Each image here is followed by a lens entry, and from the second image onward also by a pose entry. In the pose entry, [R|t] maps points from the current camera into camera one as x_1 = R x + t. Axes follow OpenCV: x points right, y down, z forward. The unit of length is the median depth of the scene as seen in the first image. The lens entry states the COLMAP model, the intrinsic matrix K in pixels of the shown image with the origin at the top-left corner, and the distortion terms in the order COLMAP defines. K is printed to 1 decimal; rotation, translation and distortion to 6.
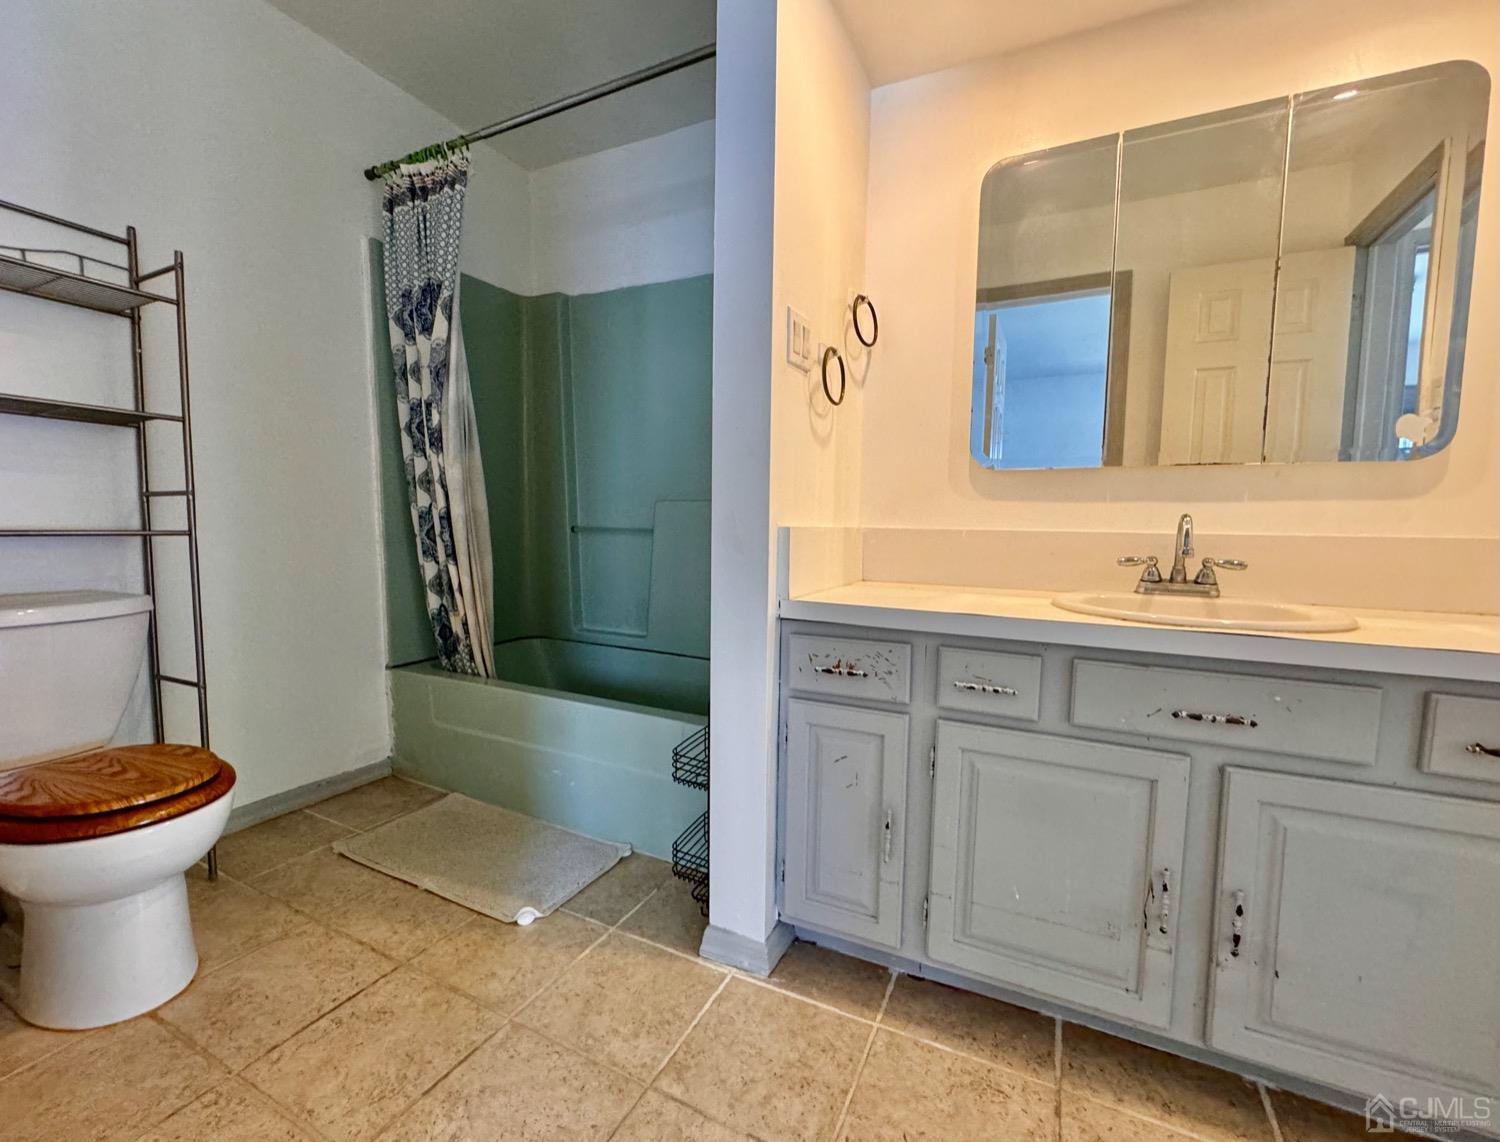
lens RADIAL K [[591.9, 0, 750.0], [0, 591.9, 571.0], [0, 0, 1]] dist [-0.000210, -0.000067]
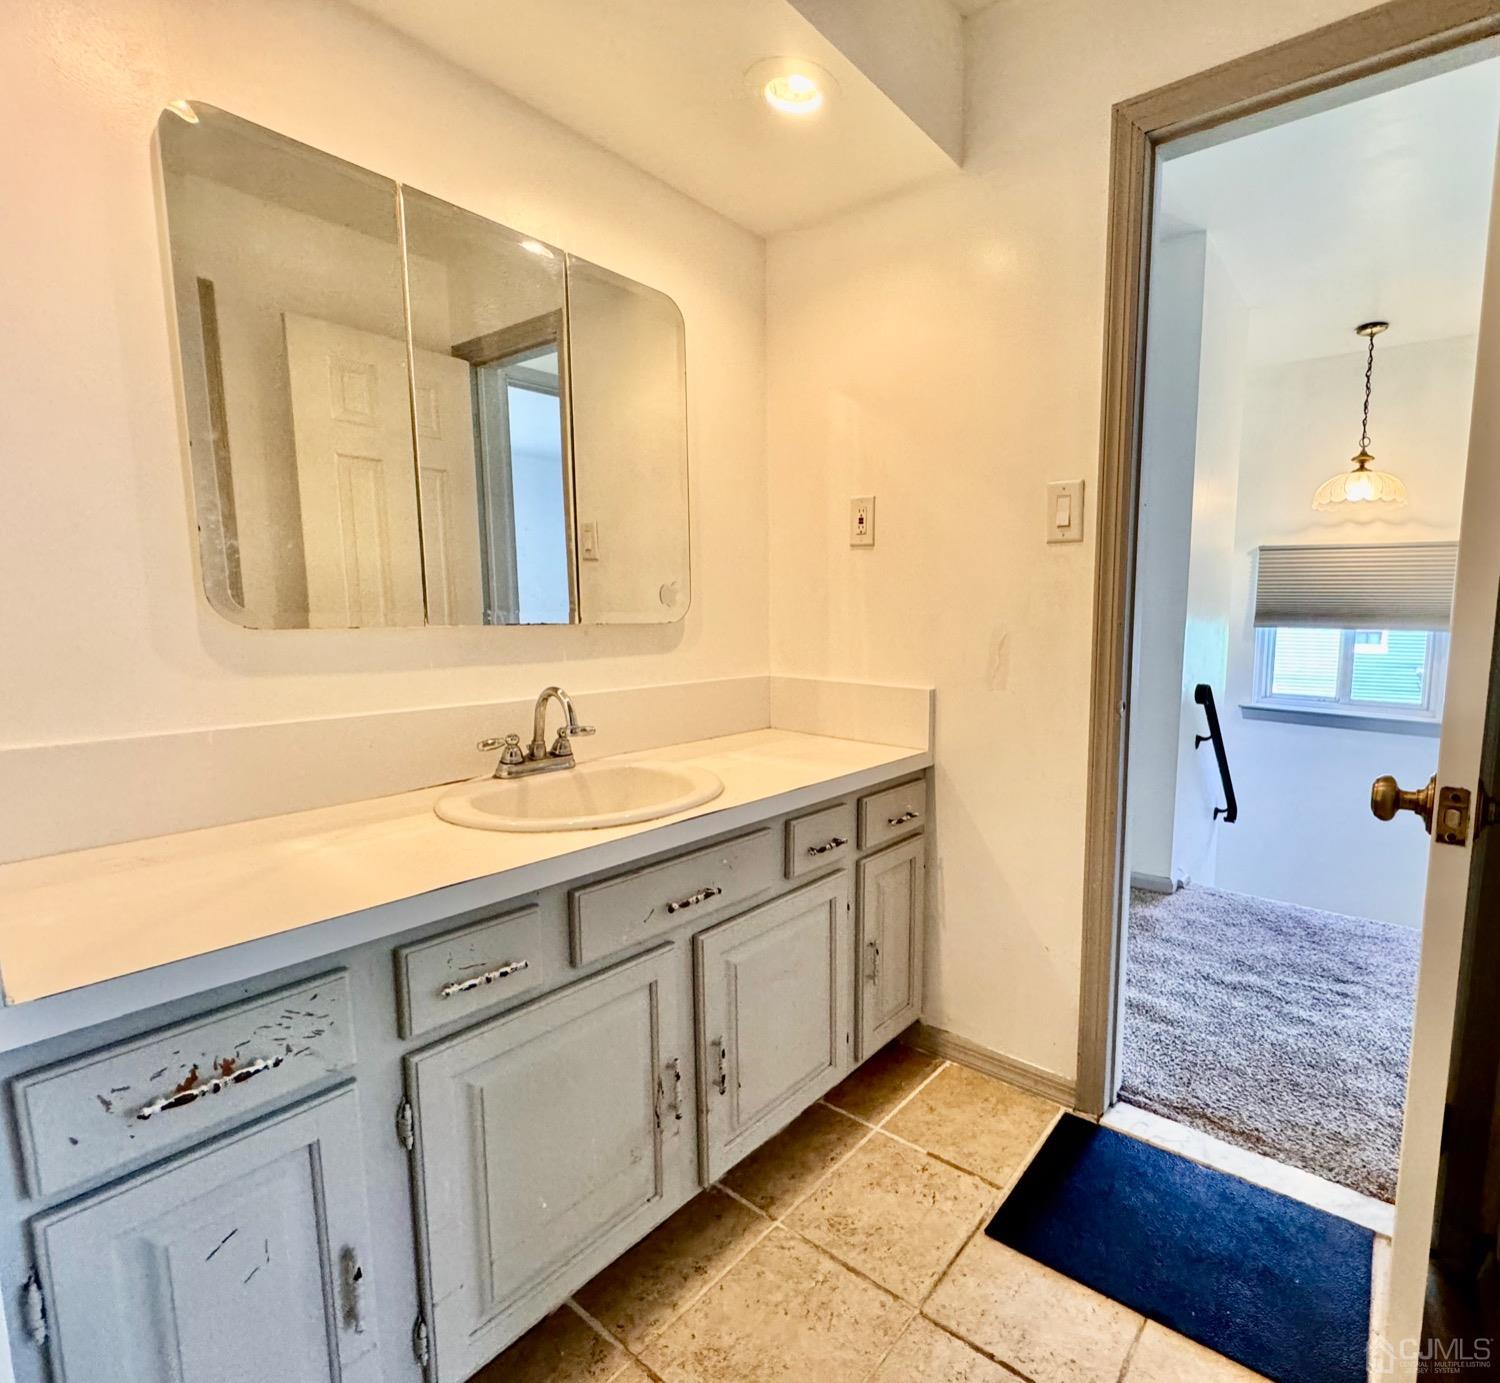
lens RADIAL K [[816.0, 0, 750.0], [0, 816.0, 691.5], [0, 0, 1]] dist [-0.001608, -0.000541]
pose [[0.211600, -0.160100, 0.964154, -0.416423], [0.102209, 0.984708, 0.141081, -0.240907], [-0.971997, 0.068693, 0.224727, 0.439239]]
